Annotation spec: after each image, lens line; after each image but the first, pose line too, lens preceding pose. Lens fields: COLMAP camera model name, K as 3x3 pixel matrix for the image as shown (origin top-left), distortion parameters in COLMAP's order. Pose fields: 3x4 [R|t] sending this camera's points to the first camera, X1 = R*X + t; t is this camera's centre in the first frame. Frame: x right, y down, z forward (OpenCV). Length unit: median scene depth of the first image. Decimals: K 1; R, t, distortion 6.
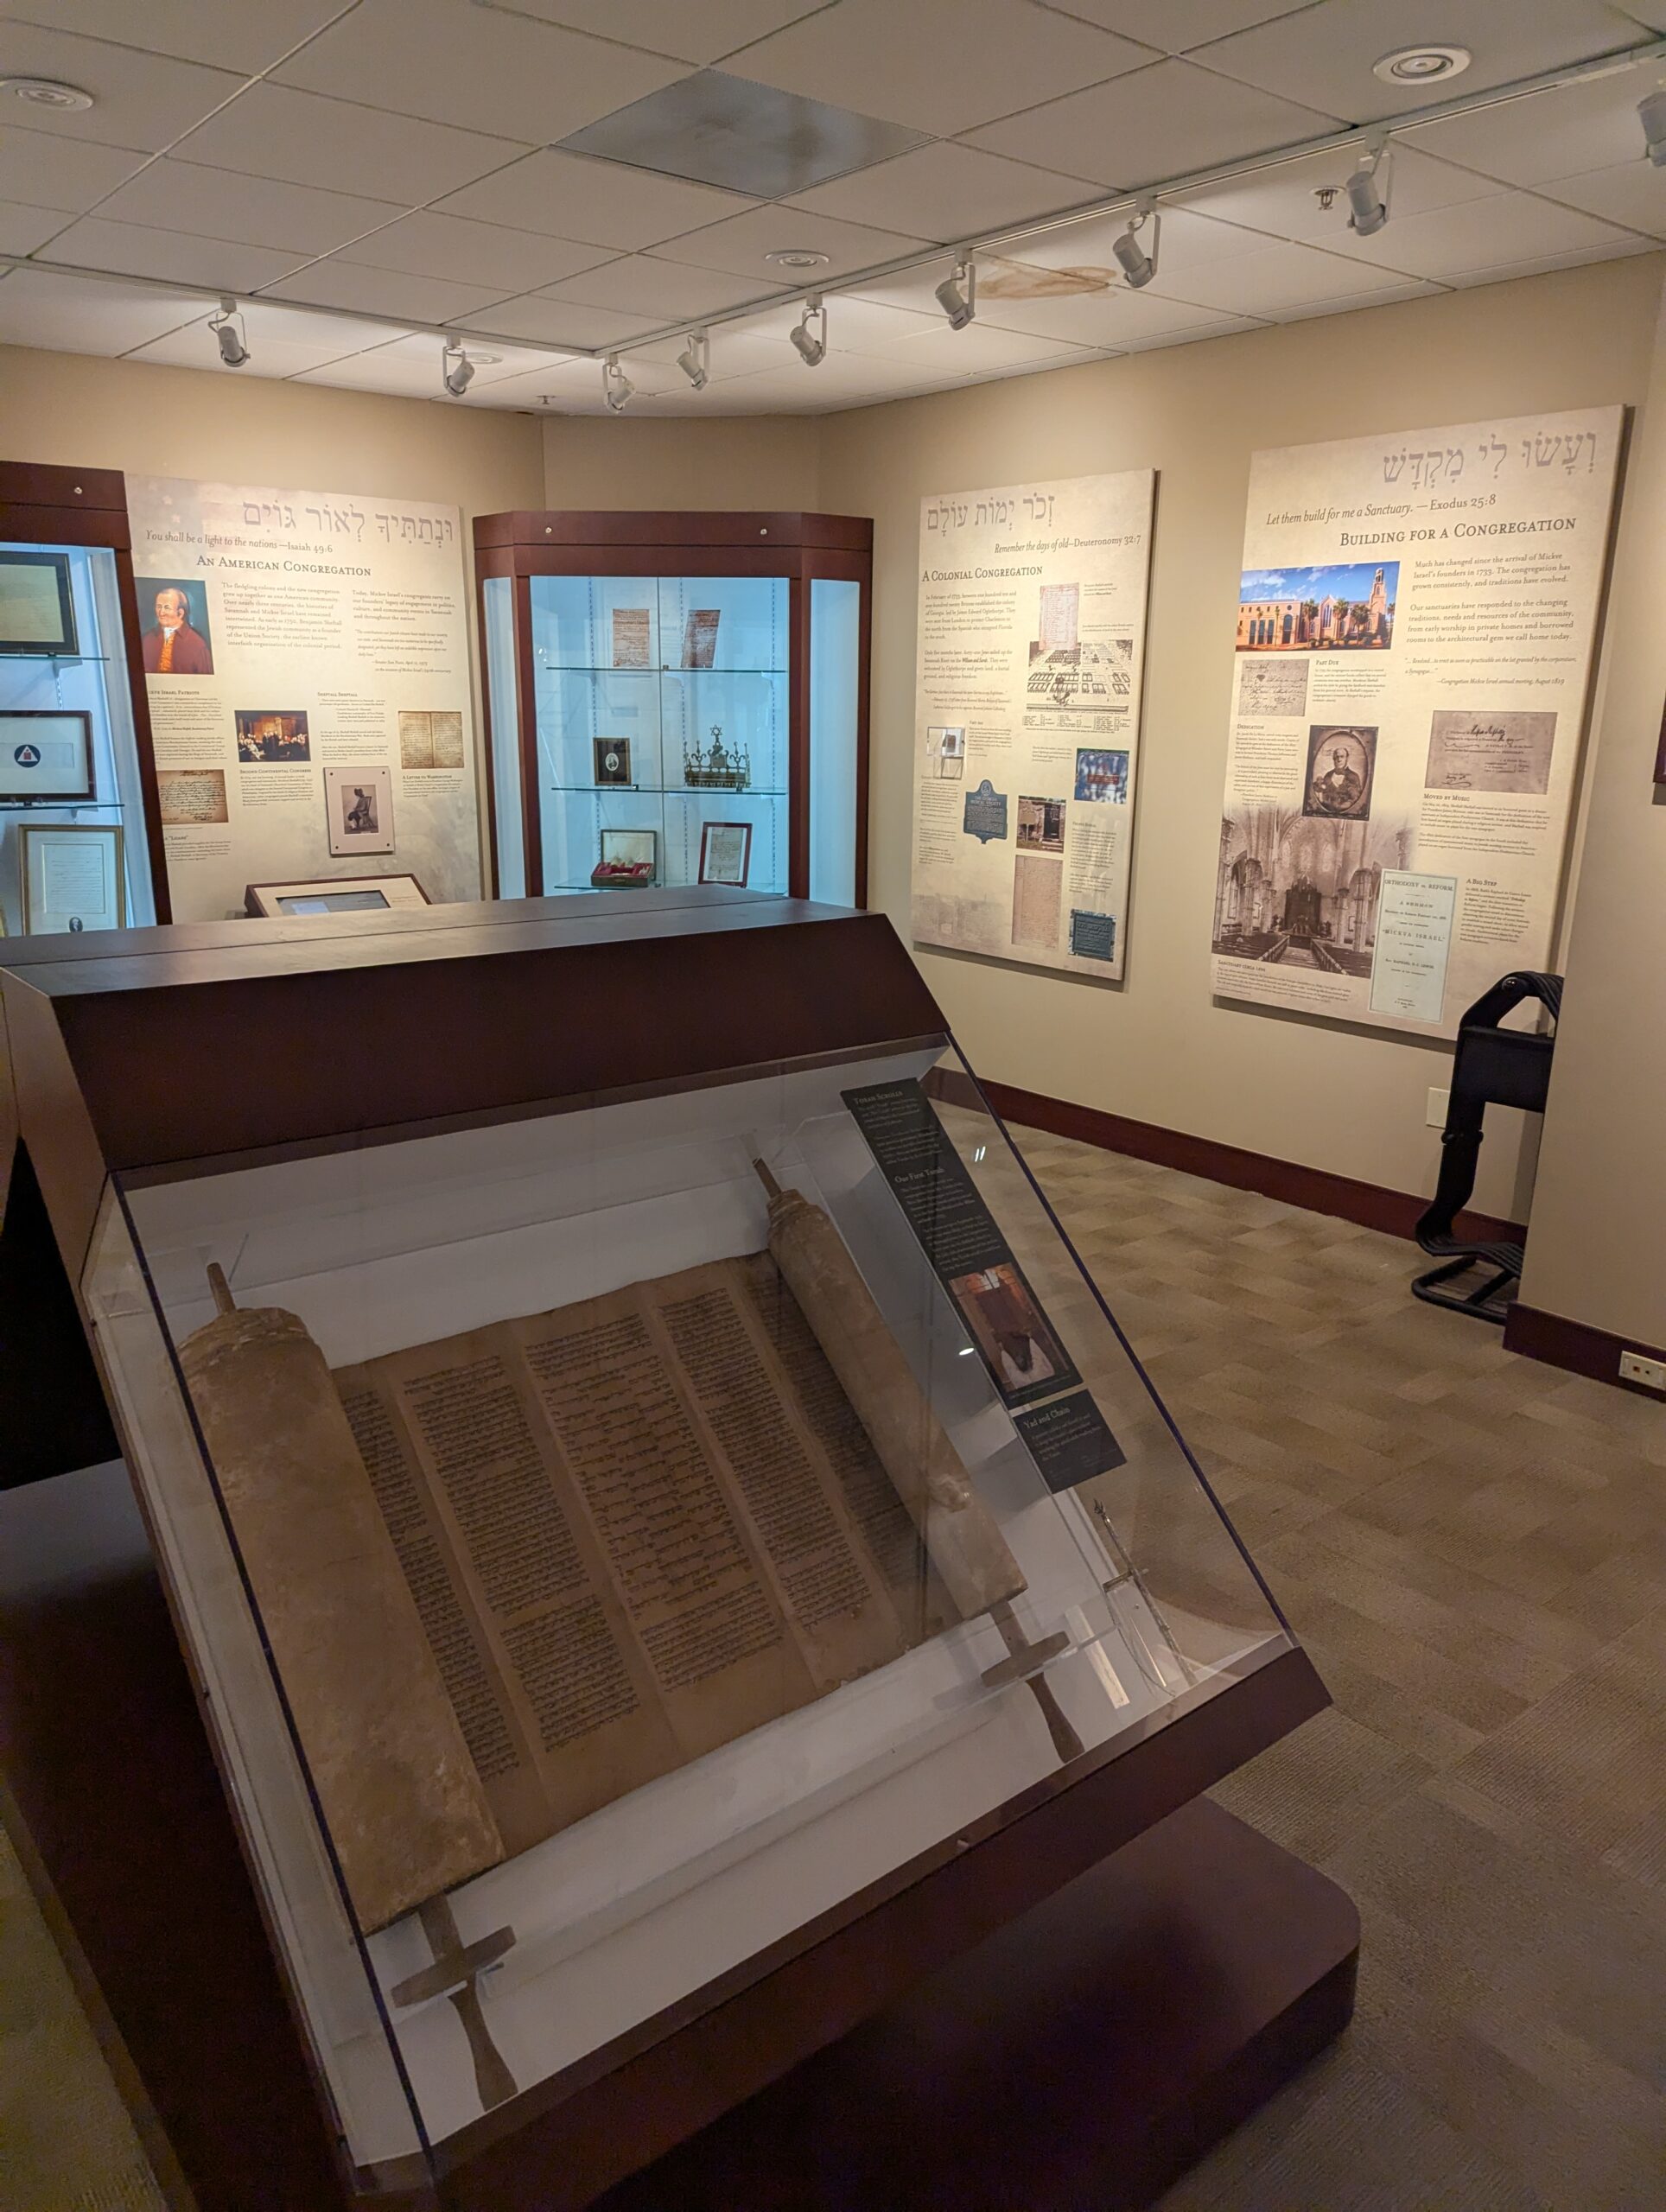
lens RADIAL K [[1580.5, 0, 824.1], [0, 1580.5, 1105.6], [0, 0, 1]] dist [0.061089, -0.055378]
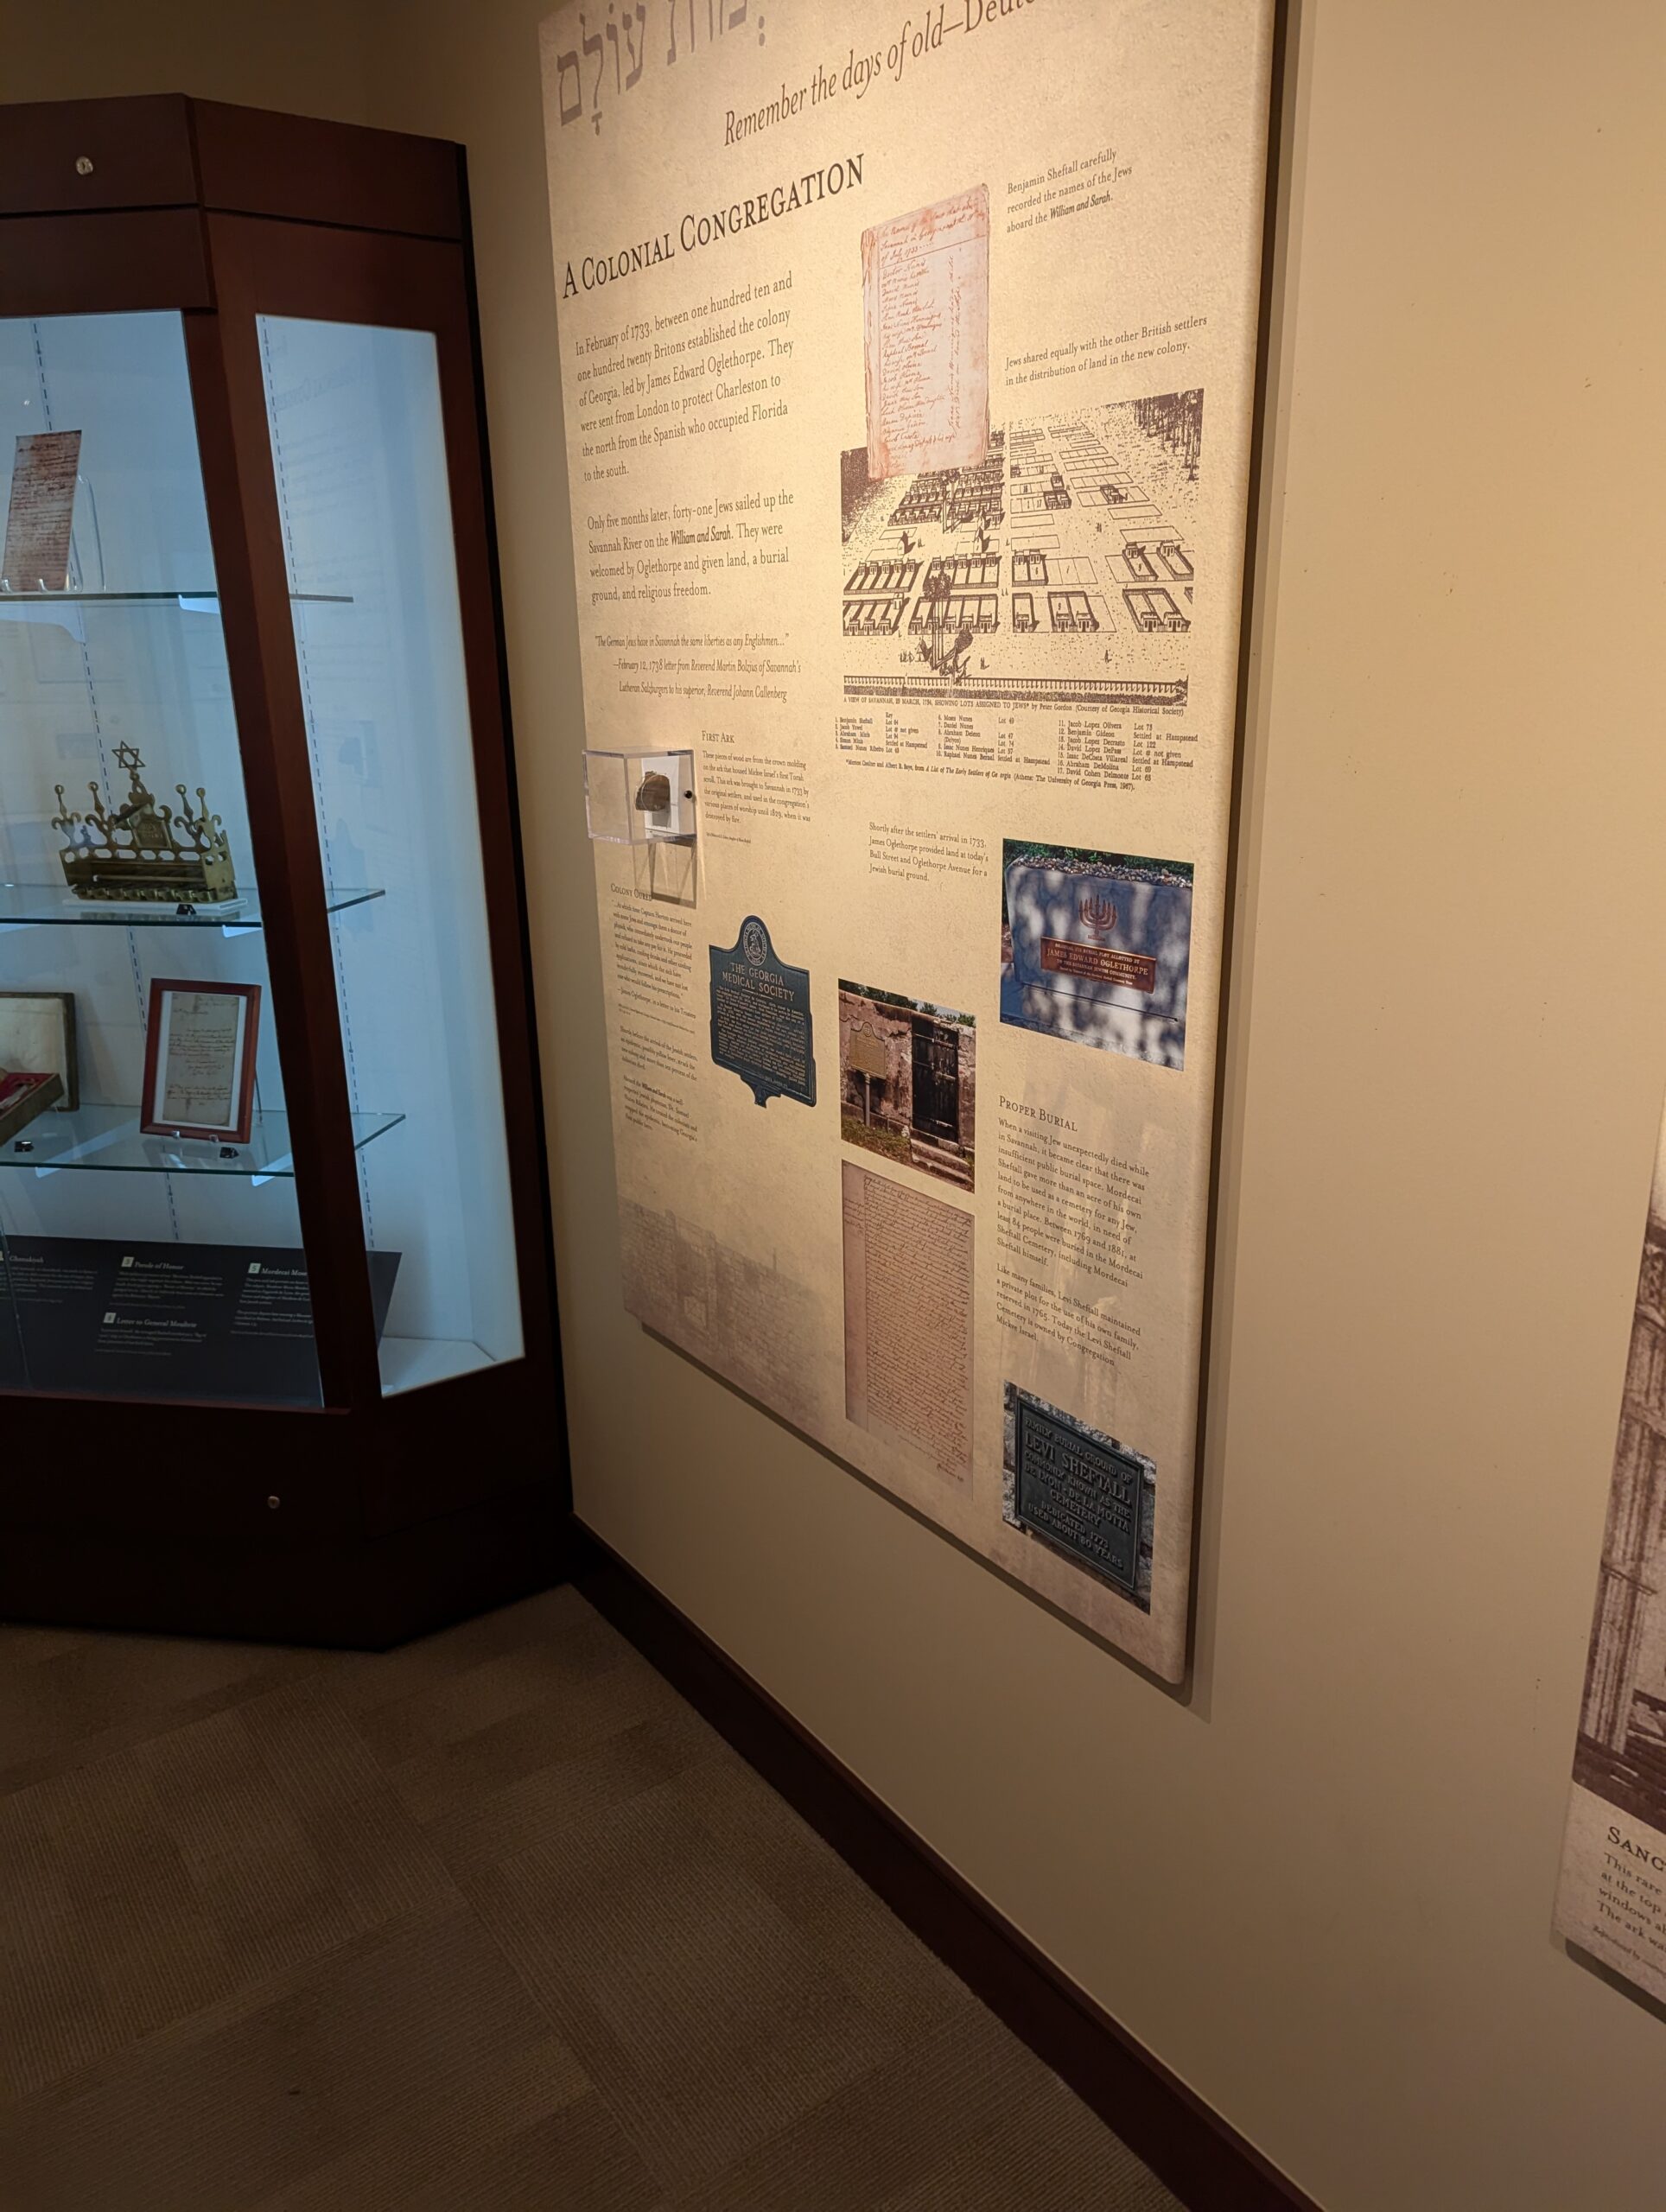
lens RADIAL K [[1580.5, 0, 825.6], [0, 1580.5, 1091.3], [0, 0, 1]] dist [0.061089, -0.055378]
pose [[0.997409, -0.007227, -0.071580, 0.149637], [0.008413, 0.999832, 0.016282, -0.188851], [0.071451, -0.016842, 0.997302, 0.736698]]
